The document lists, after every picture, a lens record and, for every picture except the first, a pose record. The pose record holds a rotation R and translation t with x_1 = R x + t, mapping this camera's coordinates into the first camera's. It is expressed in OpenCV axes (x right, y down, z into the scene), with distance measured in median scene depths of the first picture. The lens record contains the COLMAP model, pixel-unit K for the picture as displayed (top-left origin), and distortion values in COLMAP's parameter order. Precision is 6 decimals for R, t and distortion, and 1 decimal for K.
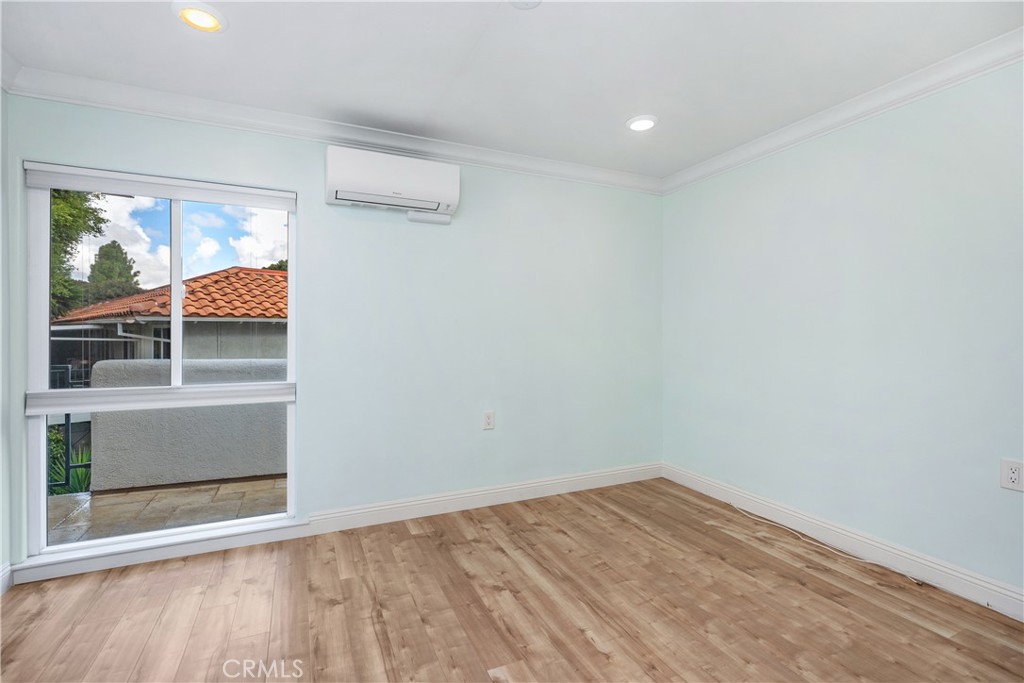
lens RADIAL K [[464.5, 0, 513.9], [0, 464.5, 336.1], [0, 0, 1]] dist [0.005158, 0.001413]
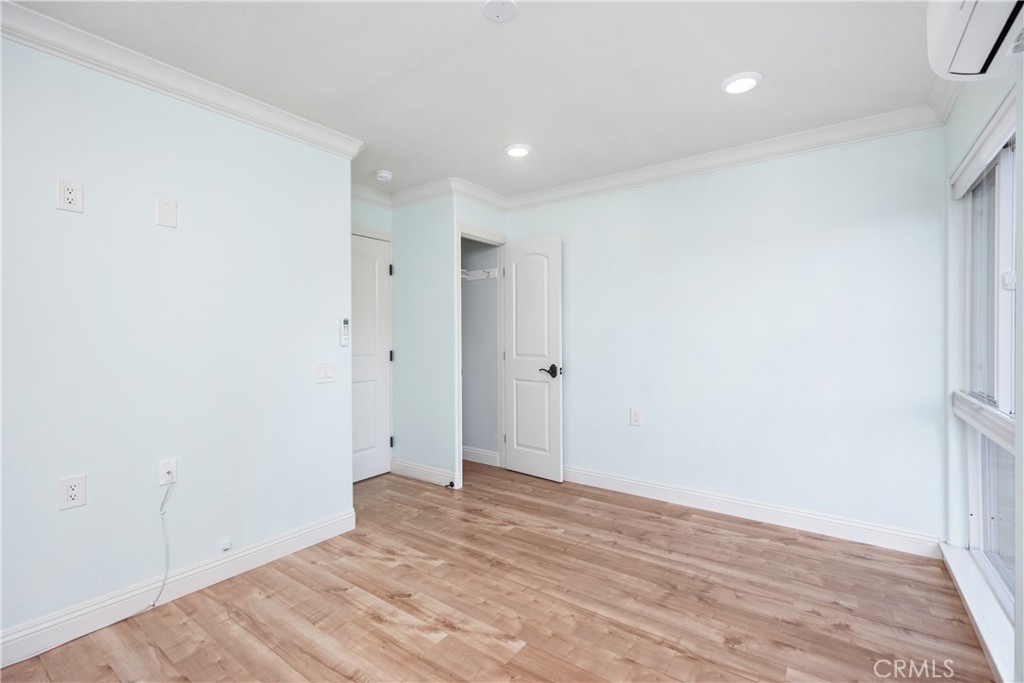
lens RADIAL K [[464.5, 0, 518.0], [0, 464.5, 339.4], [0, 0, 1]] dist [0.005158, 0.001413]
pose [[-0.873345, -0.007785, -0.487039, 0.424883], [-0.010173, 0.999946, 0.002258, 0.008400], [0.486995, 0.006927, -0.873377, 1.679074]]
